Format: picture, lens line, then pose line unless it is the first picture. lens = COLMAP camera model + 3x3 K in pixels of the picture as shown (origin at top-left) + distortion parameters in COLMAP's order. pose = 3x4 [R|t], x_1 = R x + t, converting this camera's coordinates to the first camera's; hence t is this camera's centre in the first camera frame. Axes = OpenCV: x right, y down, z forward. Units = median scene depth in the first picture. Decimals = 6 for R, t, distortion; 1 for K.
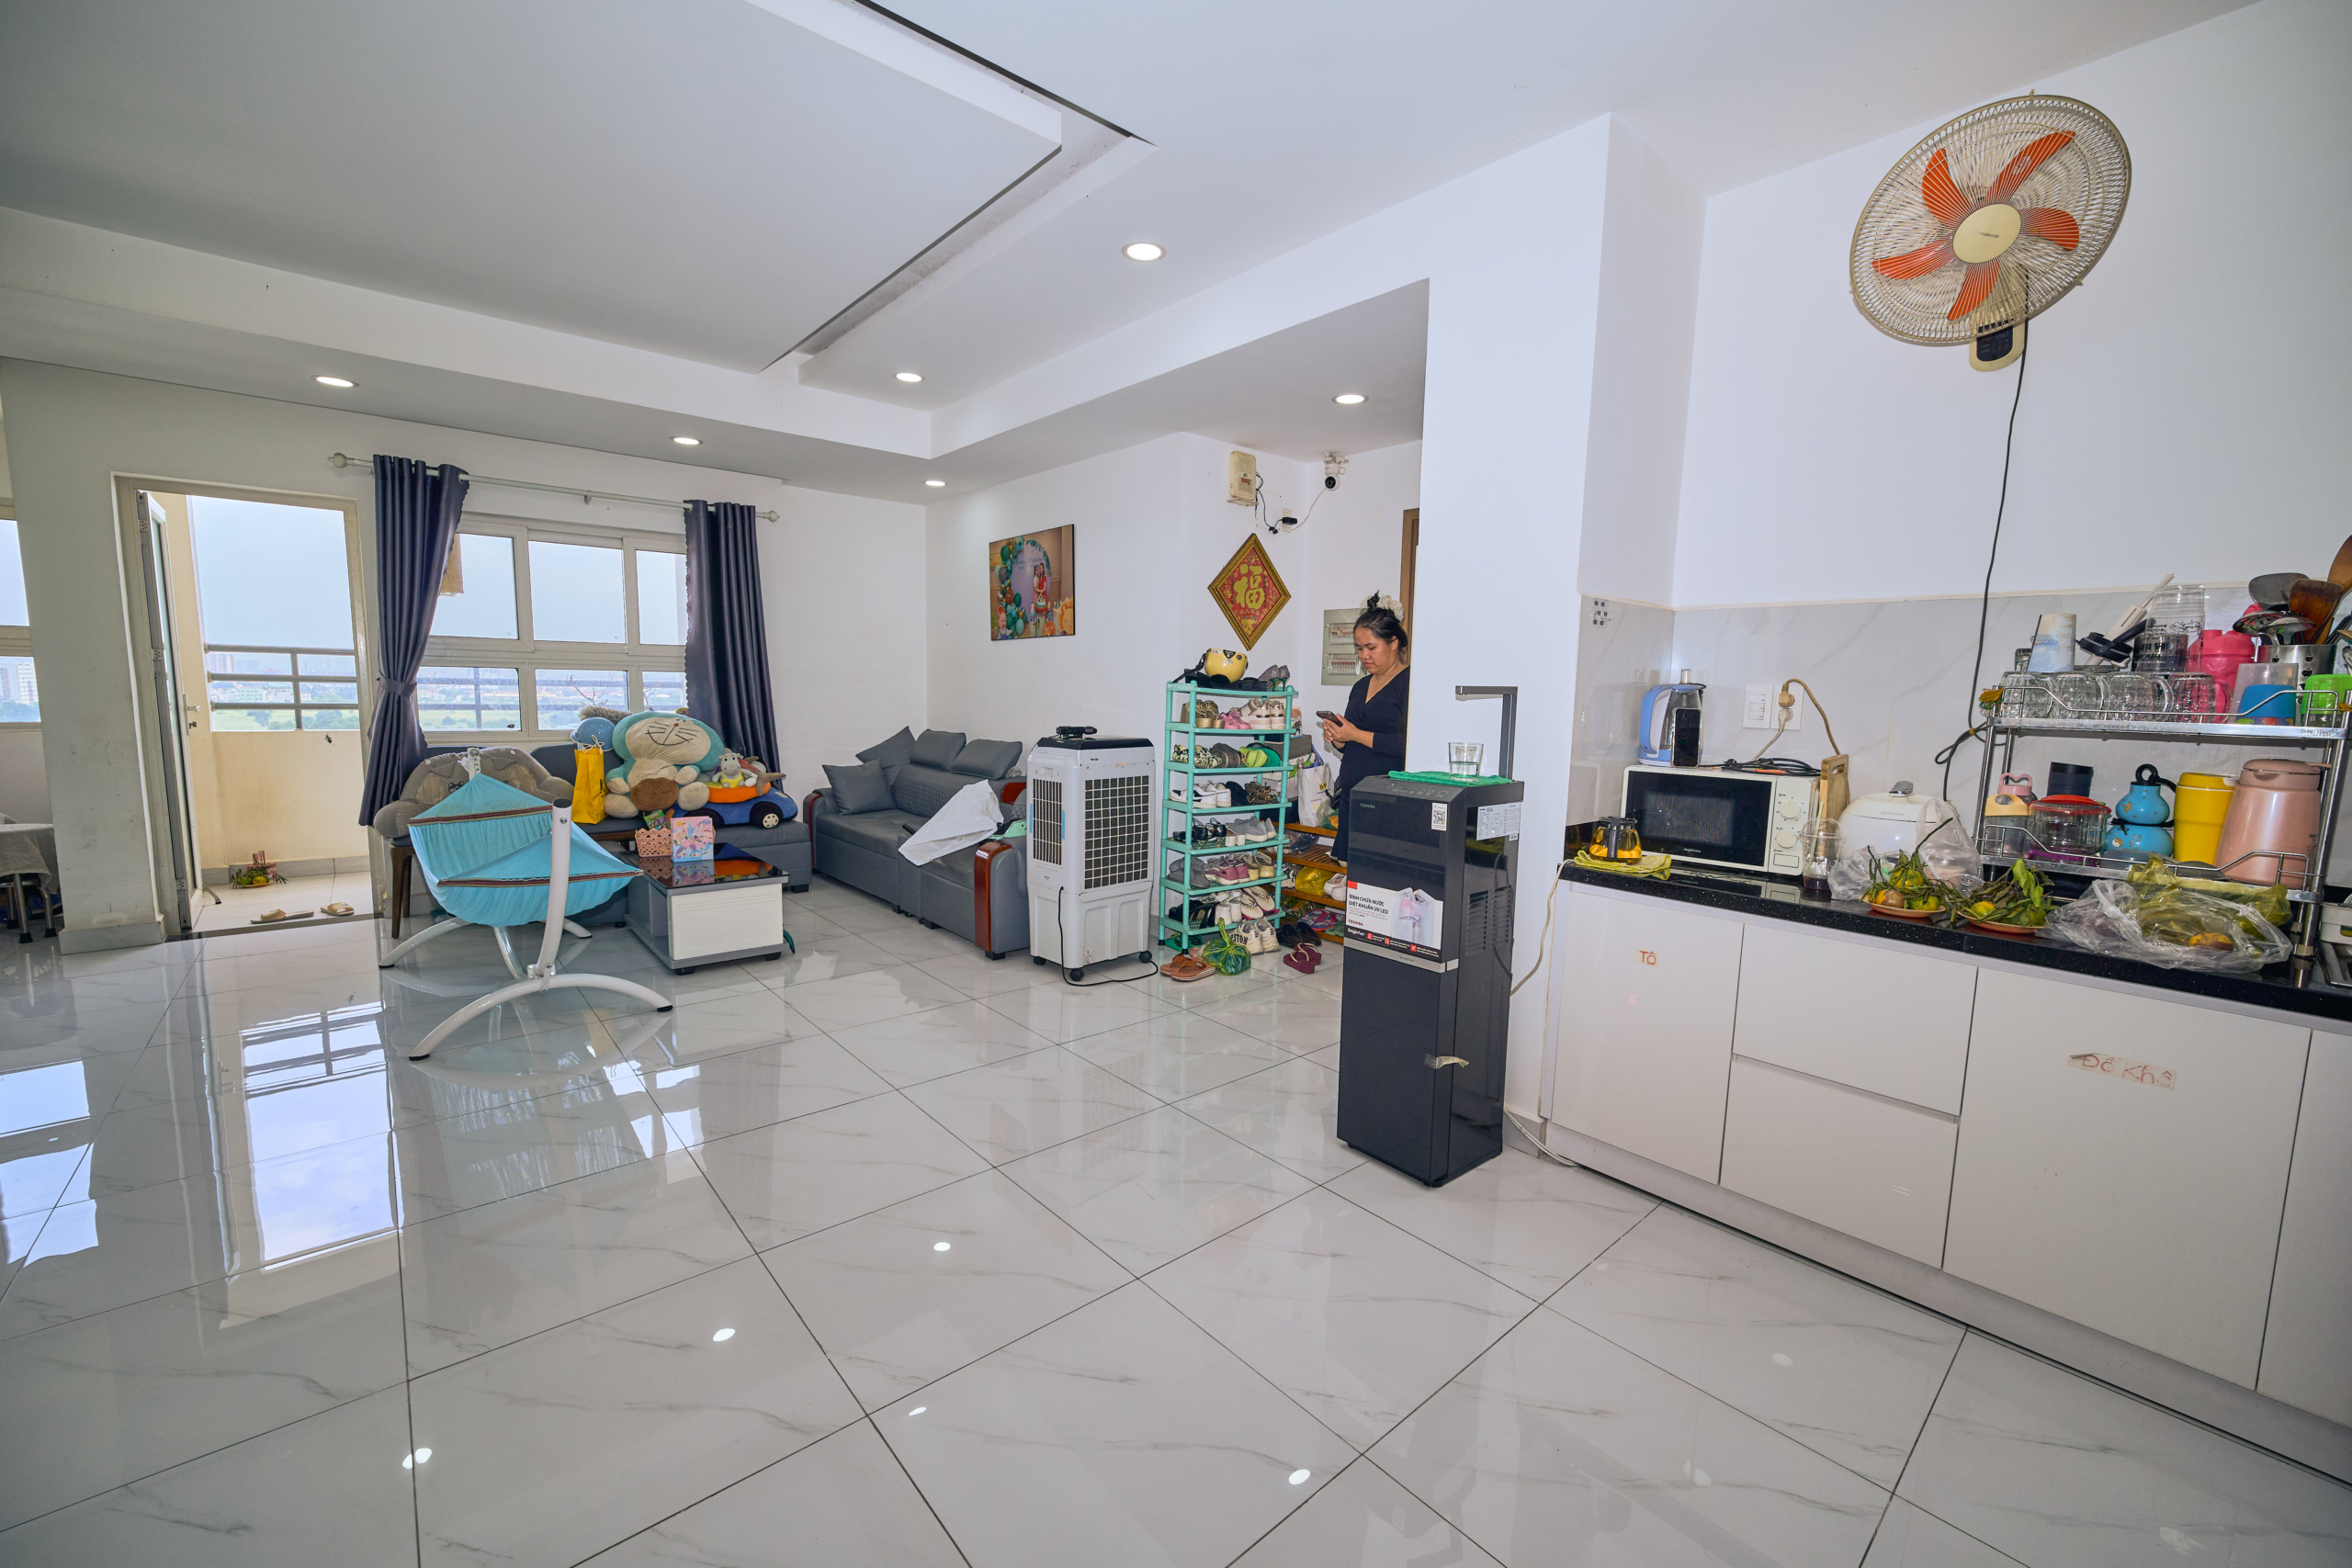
lens RADIAL K [[936.6, 0, 1181.7], [0, 936.6, 790.5], [0, 0, 1]] dist [-0.013943, 0.007289]
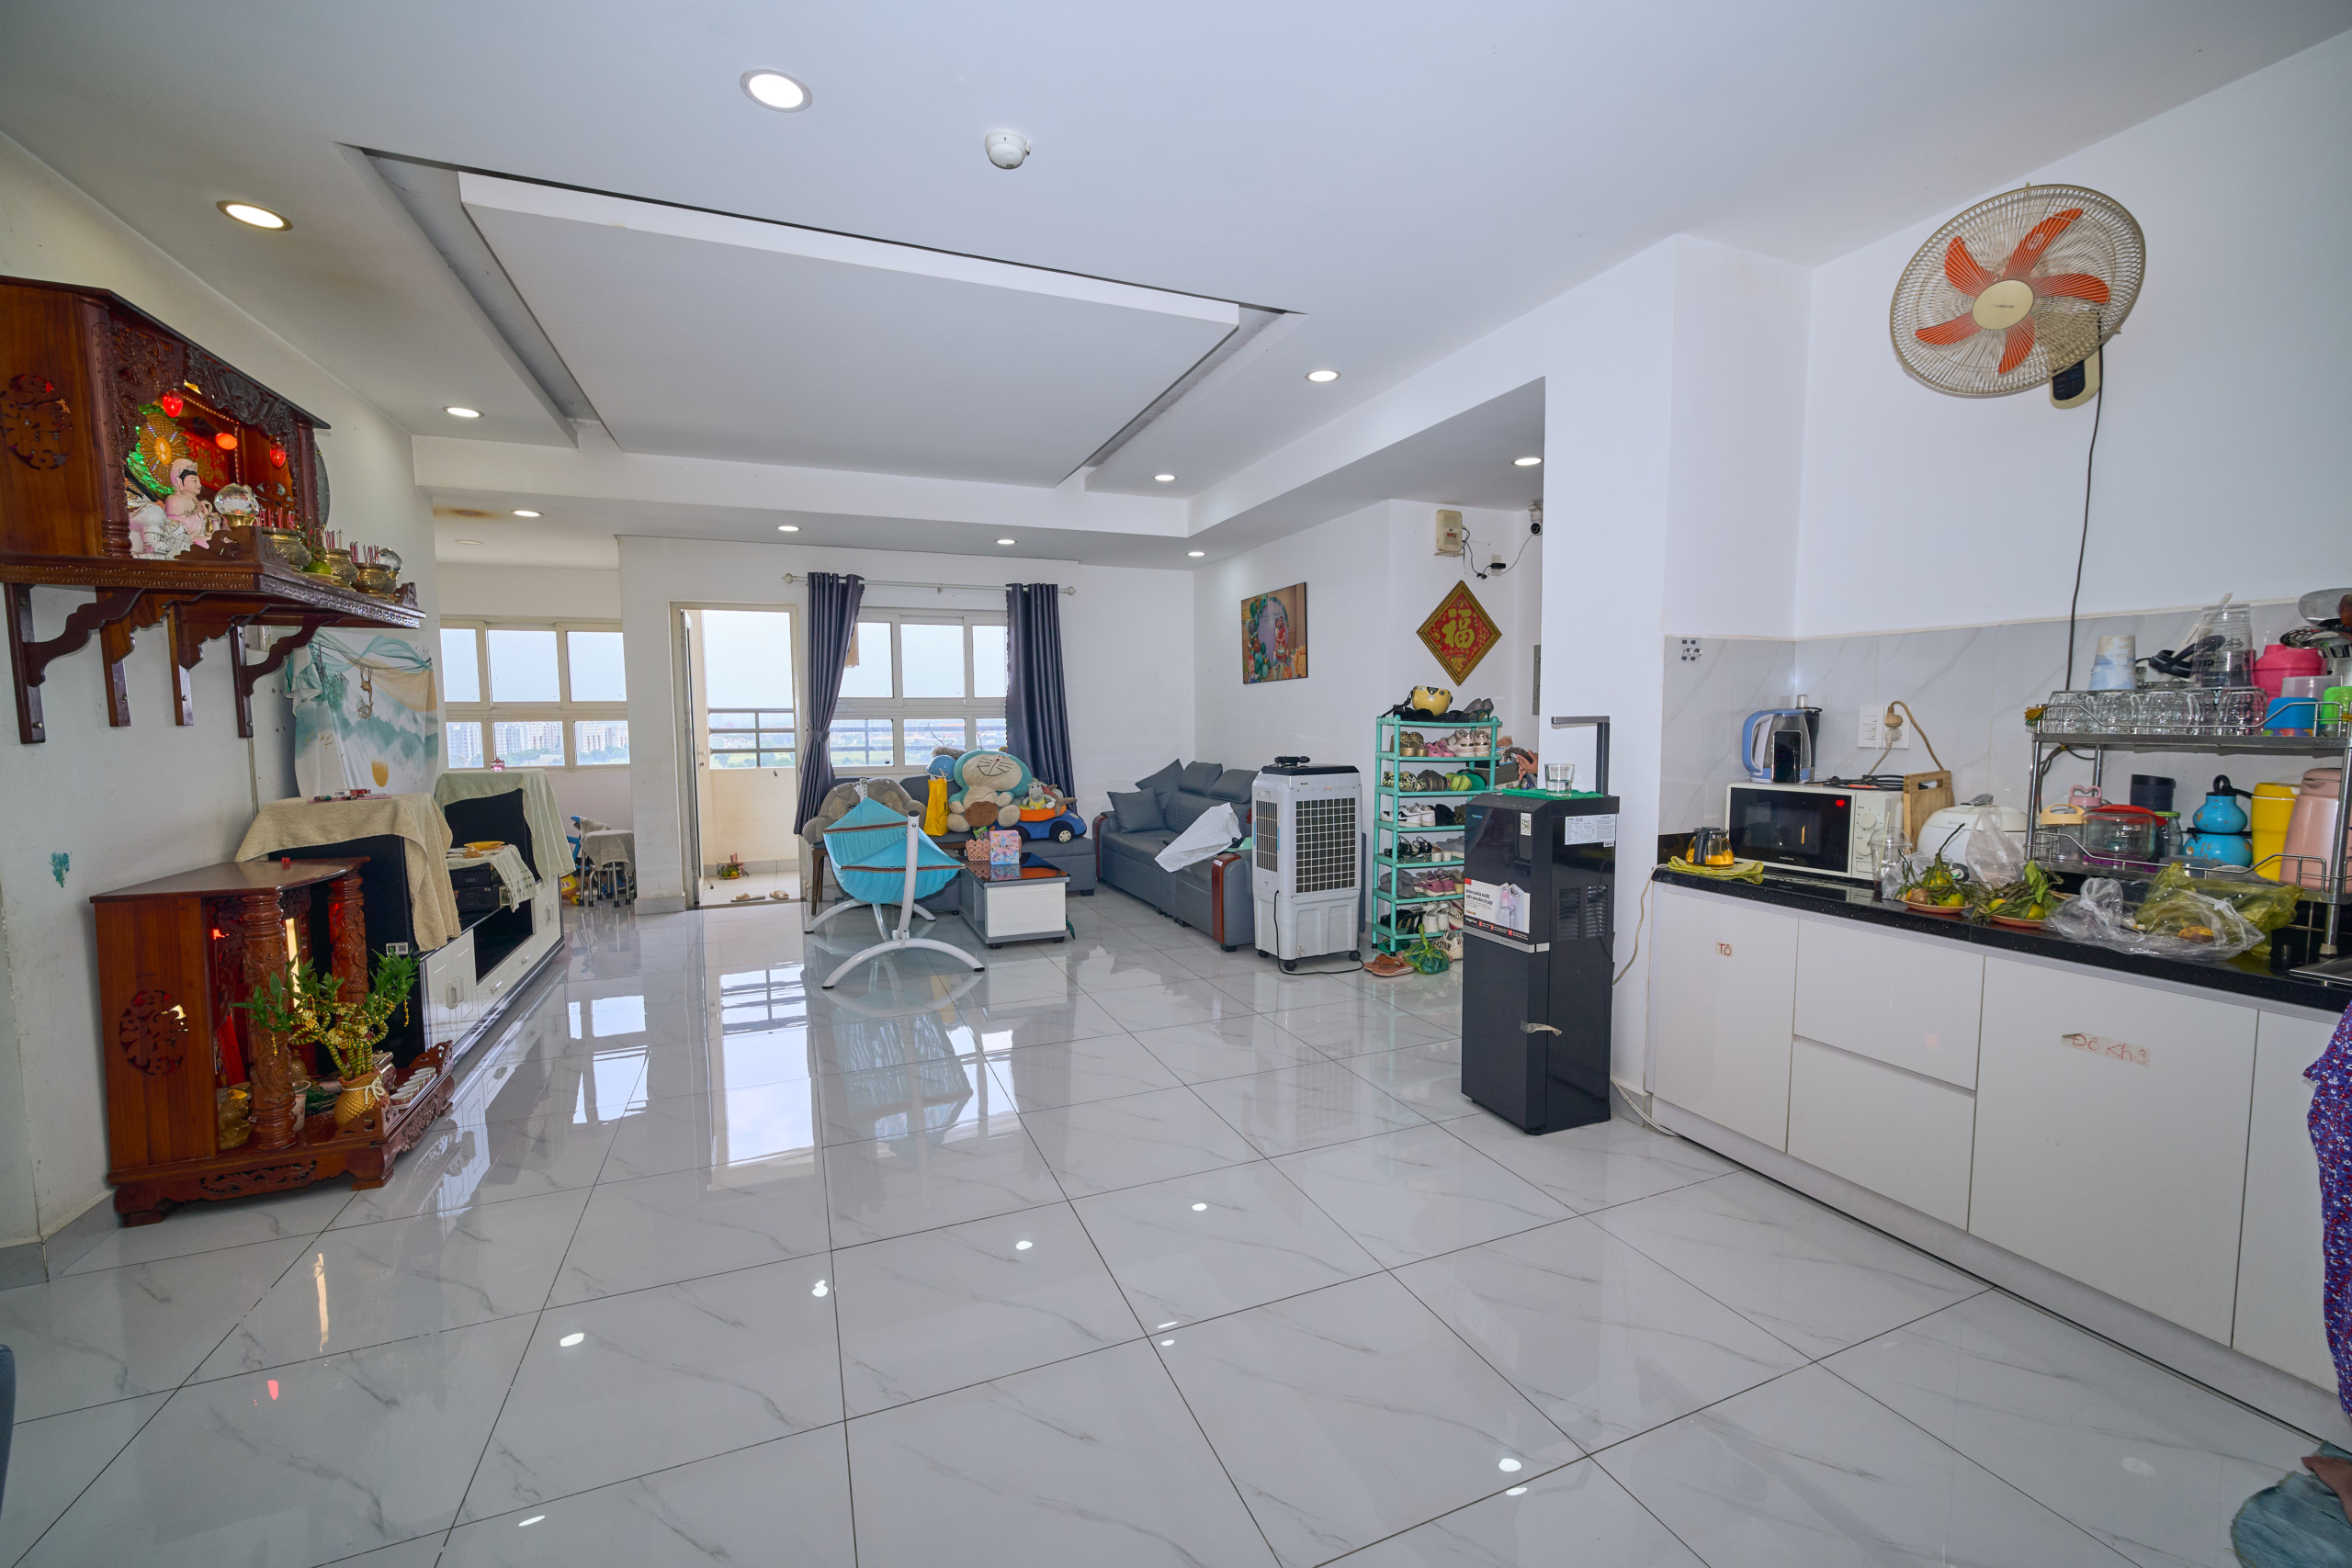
lens RADIAL K [[936.6, 0, 1181.7], [0, 936.6, 790.5], [0, 0, 1]] dist [-0.013943, 0.007289]
pose [[0.948504, -0.003129, -0.316749, 0.125657], [-0.007974, 0.999399, -0.033750, 0.015485], [0.316665, 0.034537, 0.947909, -0.162988]]
